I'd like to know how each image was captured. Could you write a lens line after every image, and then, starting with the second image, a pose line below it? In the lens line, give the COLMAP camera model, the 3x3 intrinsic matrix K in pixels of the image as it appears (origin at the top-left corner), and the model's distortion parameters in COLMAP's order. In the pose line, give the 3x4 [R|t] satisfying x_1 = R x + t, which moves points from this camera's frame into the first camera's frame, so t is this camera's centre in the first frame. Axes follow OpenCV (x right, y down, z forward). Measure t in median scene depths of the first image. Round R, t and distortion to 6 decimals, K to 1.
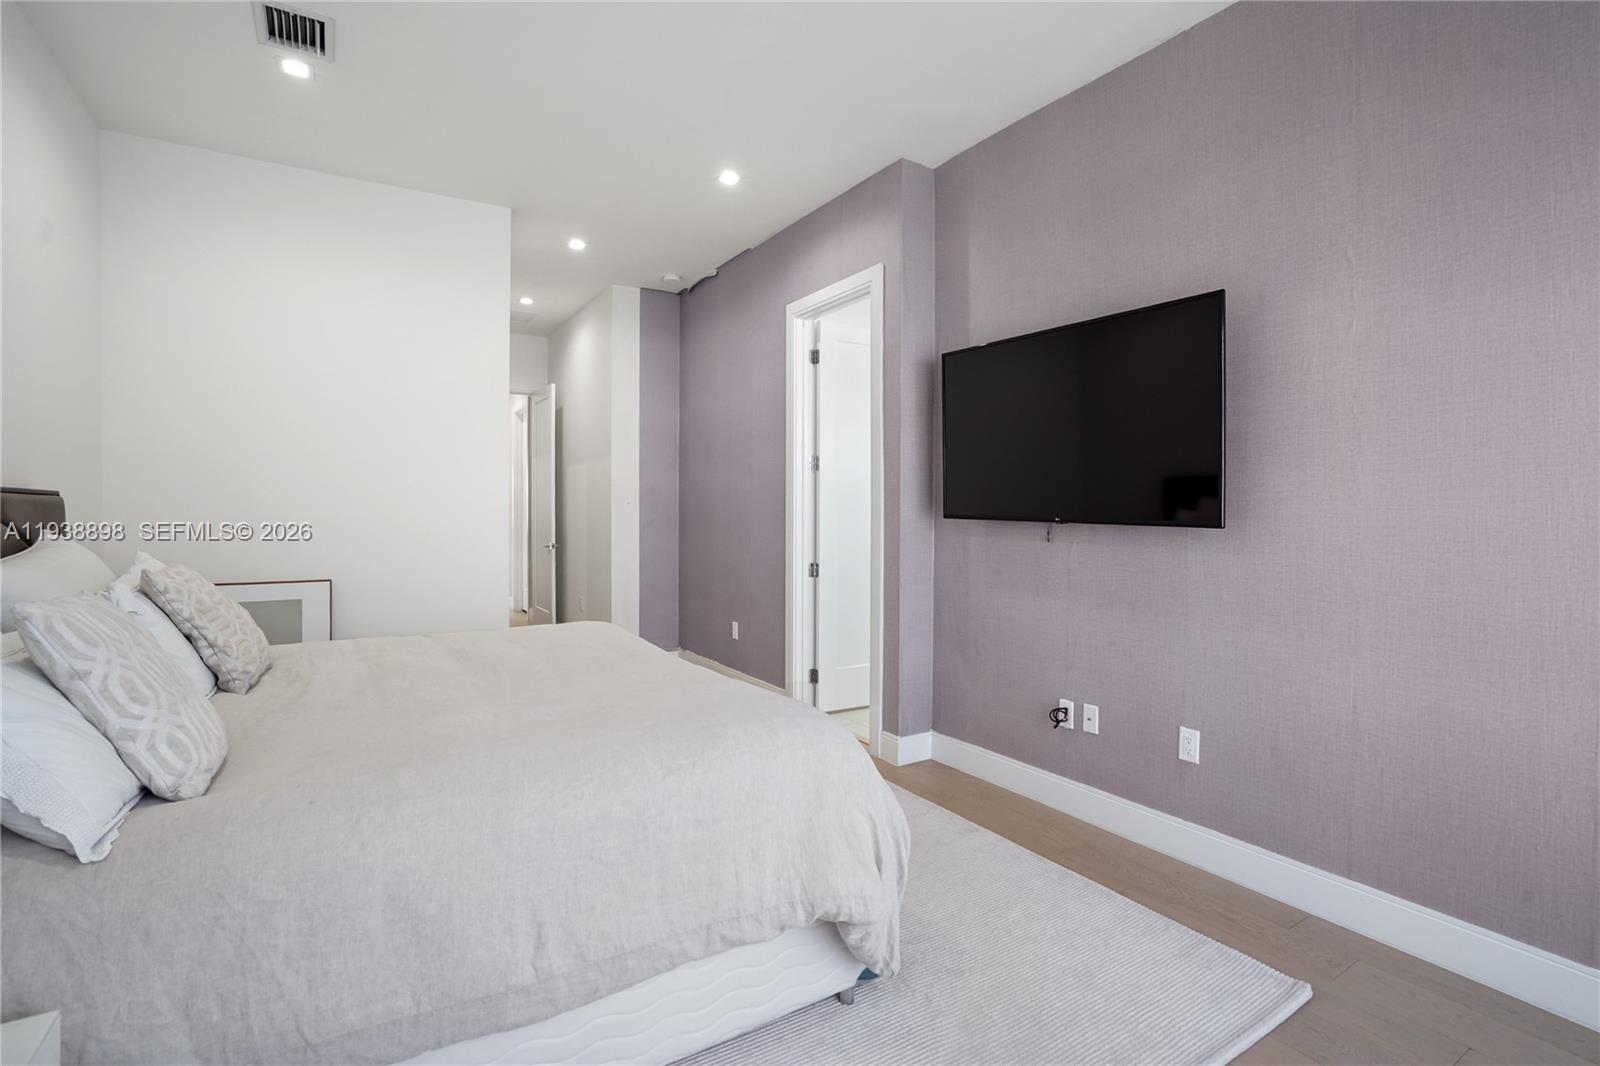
lens RADIAL K [[730.5, 0, 807.7], [0, 730.5, 526.8], [0, 0, 1]] dist [-0.000229, 0.000143]
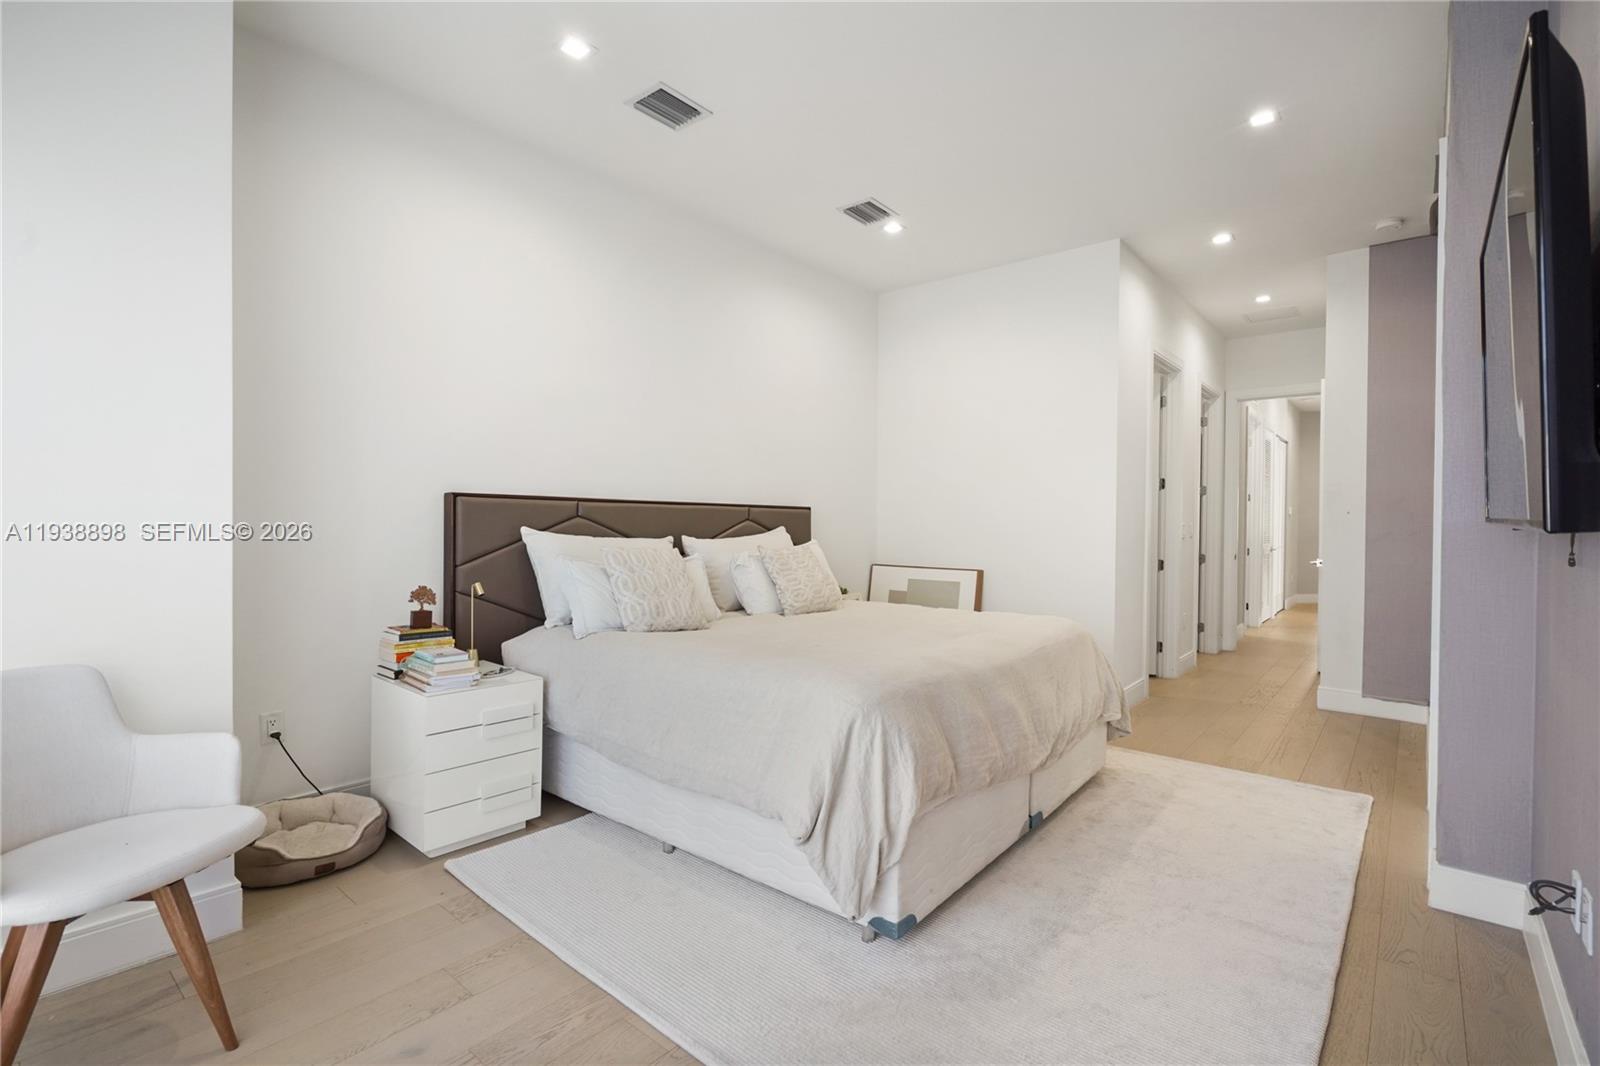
lens RADIAL K [[730.5, 0, 808.9], [0, 730.5, 531.9], [0, 0, 1]] dist [-0.000229, 0.000143]
pose [[0.342364, 0.007752, -0.939535, 0.763004], [-0.027798, 0.999612, -0.001882, 0.017936], [0.939156, 0.026762, 0.342447, 0.360115]]
